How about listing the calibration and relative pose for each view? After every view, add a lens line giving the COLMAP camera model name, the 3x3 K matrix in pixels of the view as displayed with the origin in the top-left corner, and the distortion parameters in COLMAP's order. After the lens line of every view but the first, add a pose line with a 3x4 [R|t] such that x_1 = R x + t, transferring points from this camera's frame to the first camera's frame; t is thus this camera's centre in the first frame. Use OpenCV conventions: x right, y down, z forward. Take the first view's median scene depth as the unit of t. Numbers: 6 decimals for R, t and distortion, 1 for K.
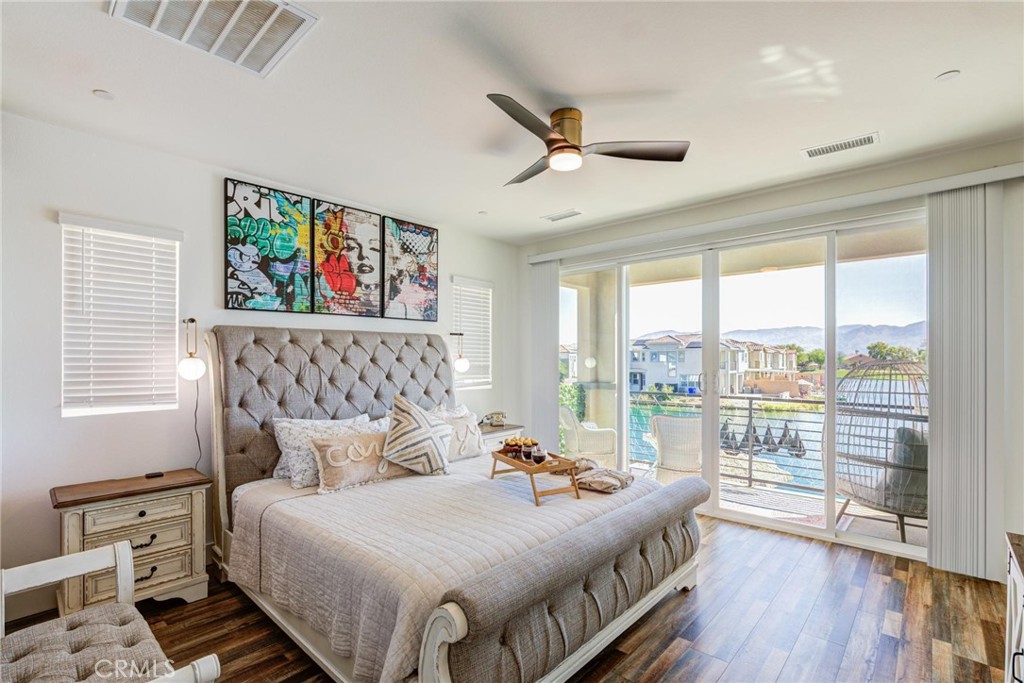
lens RADIAL K [[469.1, 0, 506.2], [0, 469.1, 356.5], [0, 0, 1]] dist [-0.017590, -0.000165]
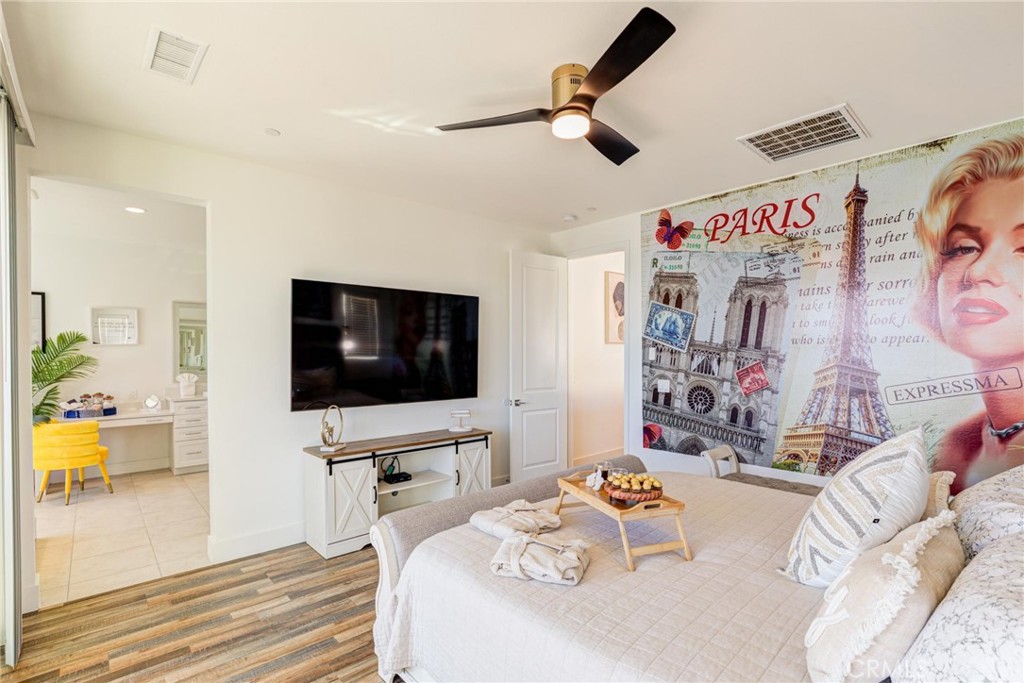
lens RADIAL K [[469.1, 0, 509.5], [0, 469.1, 351.4], [0, 0, 1]] dist [-0.017590, -0.000165]
pose [[-0.996015, 0.000998, 0.089175, 0.124065], [0.000726, 0.999995, -0.003083, 0.005146], [-0.089178, -0.003006, -0.996011, 1.295835]]
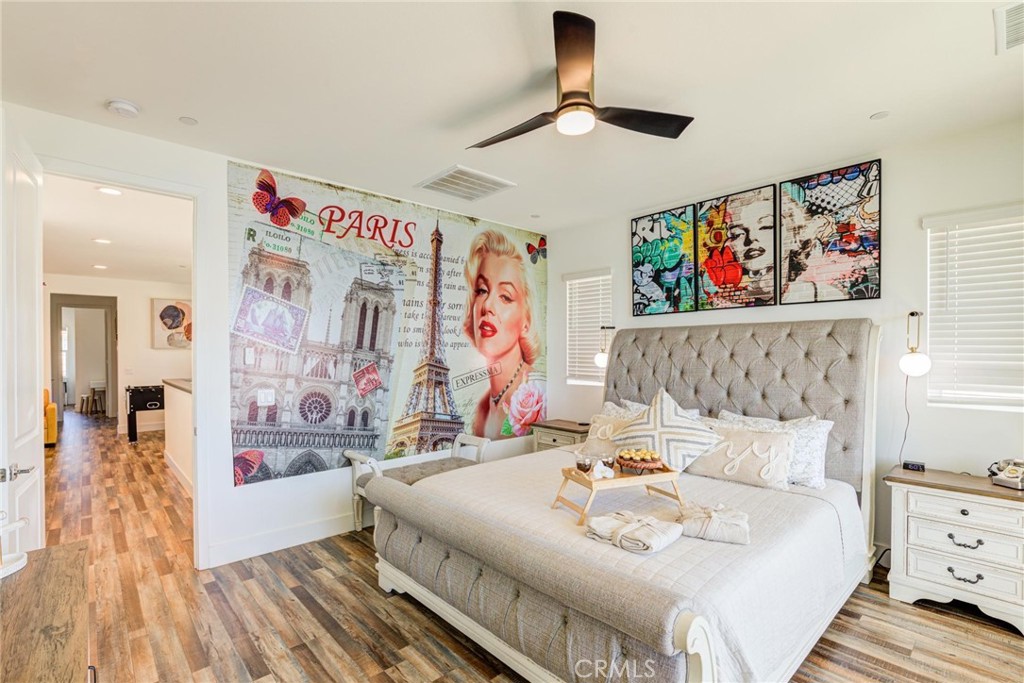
lens RADIAL K [[469.1, 0, 509.9], [0, 469.1, 351.5], [0, 0, 1]] dist [-0.017590, -0.000165]
pose [[-0.085115, -0.001883, -0.996369, 0.685525], [0.001160, 0.999997, -0.001989, 0.001578], [0.996370, -0.001325, -0.085113, 0.667336]]
